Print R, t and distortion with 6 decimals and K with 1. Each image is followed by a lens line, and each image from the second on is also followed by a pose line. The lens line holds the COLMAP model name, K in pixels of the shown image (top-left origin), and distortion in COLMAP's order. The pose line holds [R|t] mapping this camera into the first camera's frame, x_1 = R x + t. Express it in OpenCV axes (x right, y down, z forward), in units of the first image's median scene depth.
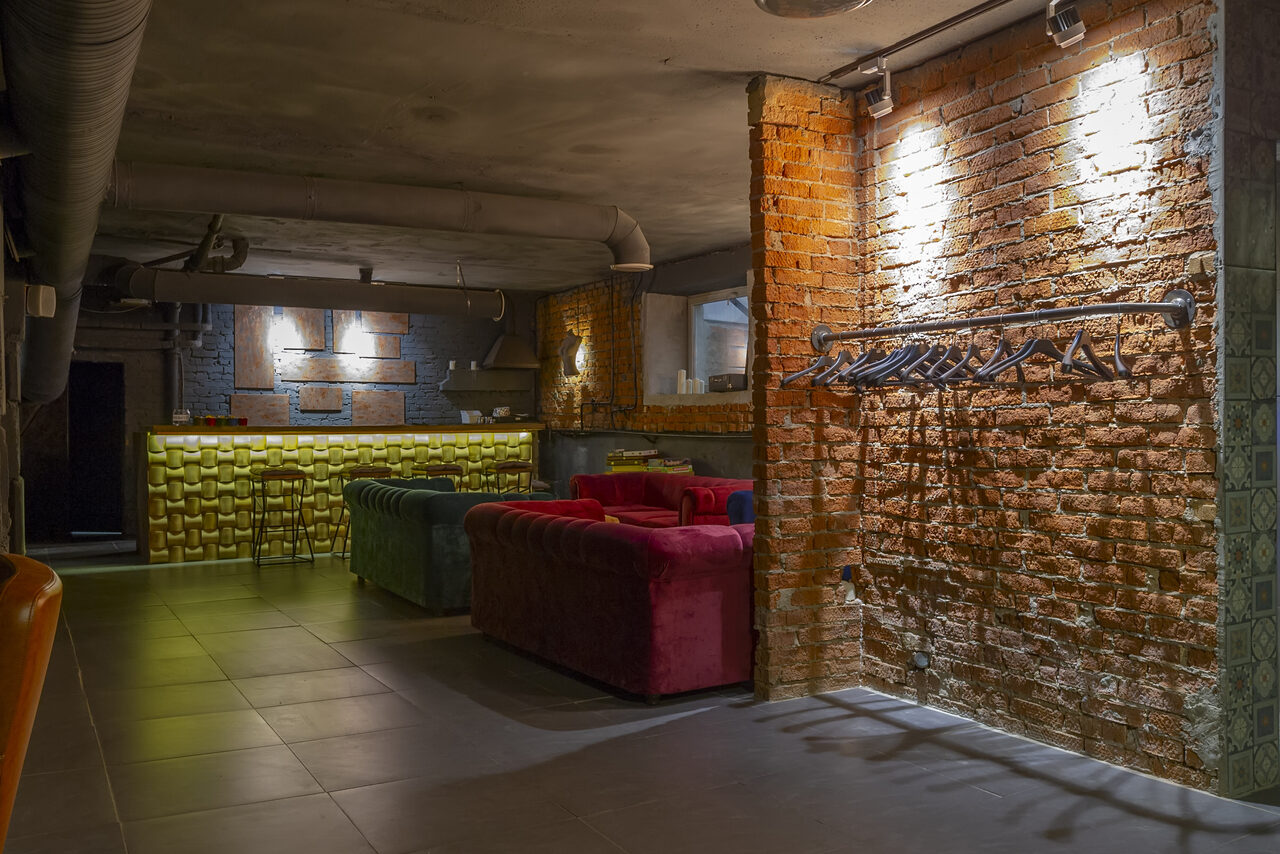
lens RADIAL K [[1145.6, 0, 640.0], [0, 1145.6, 427.0], [0, 0, 1]] dist [-0.009981, -0.002607]
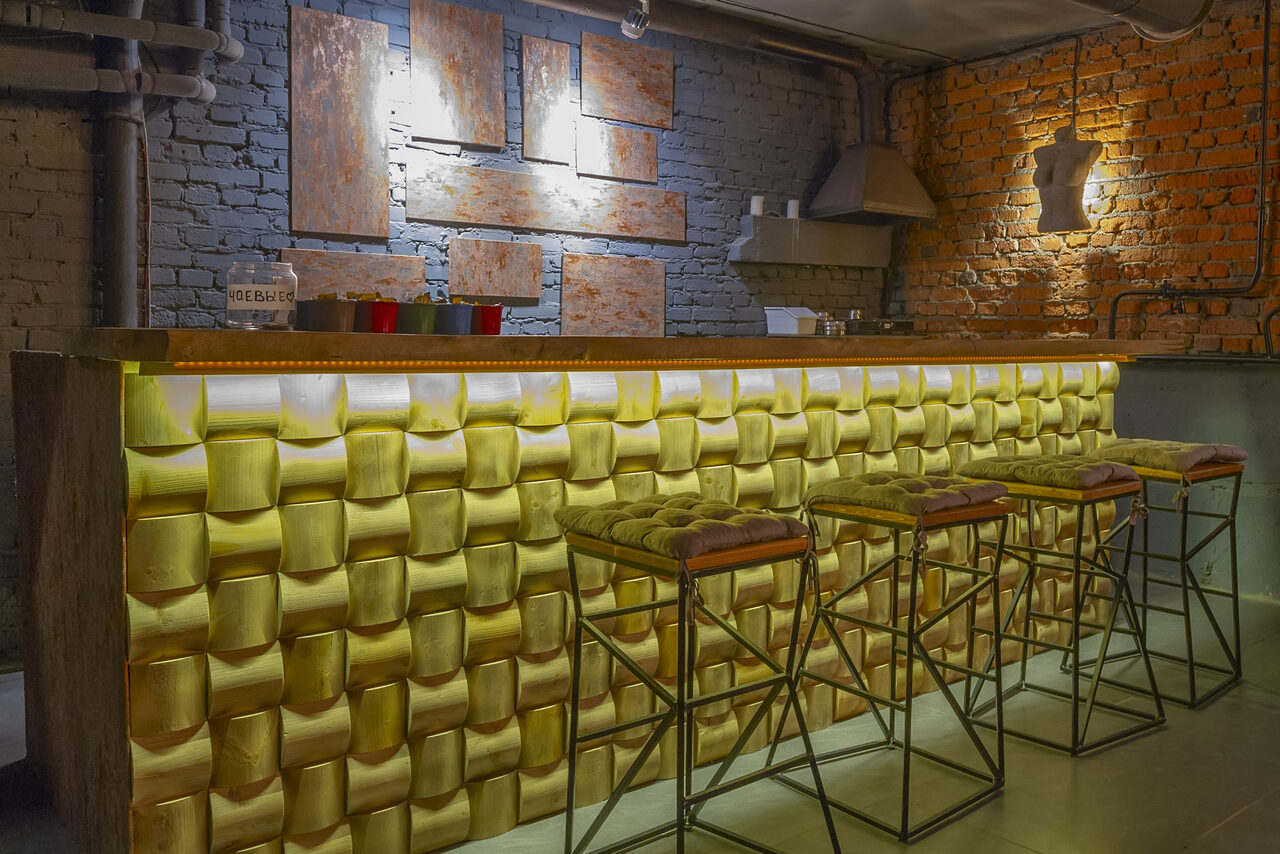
lens RADIAL K [[1036.0, 0, 643.5], [0, 1036.0, 375.1], [0, 0, 1]] dist [-0.005847, -0.005472]
pose [[0.983694, 0.006091, 0.179747, -0.683100], [-0.012309, 0.999363, 0.033499, -0.000414], [-0.179428, -0.035166, 0.983142, 1.463482]]
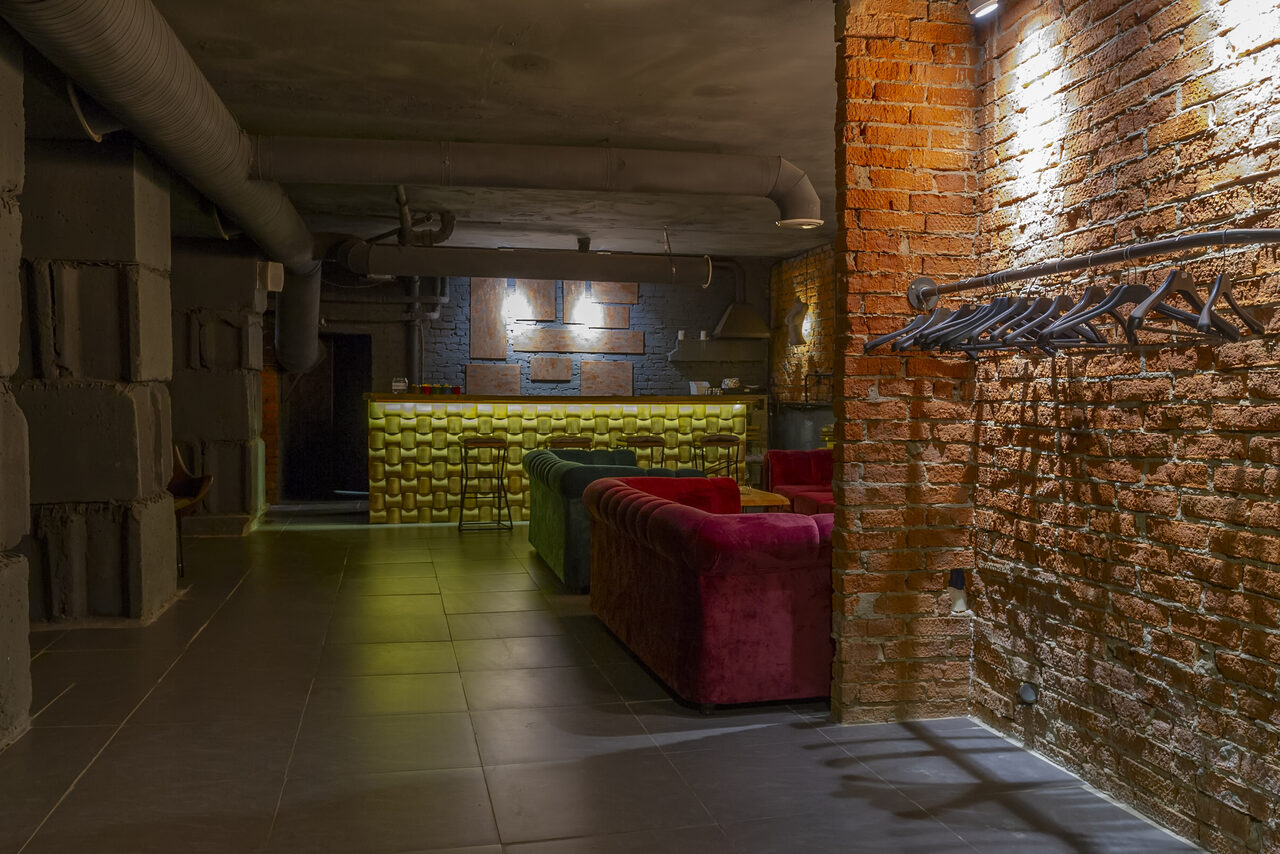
lens RADIAL K [[1127.4, 0, 601.0], [0, 1127.4, 426.9], [0, 0, 1]] dist [-0.009120, -0.010187]
pose [[0.947478, 0.019626, -0.319218, 0.196046], [-0.011842, 0.999584, 0.026306, 0.000092], [0.319601, -0.021144, 0.947316, 0.150771]]
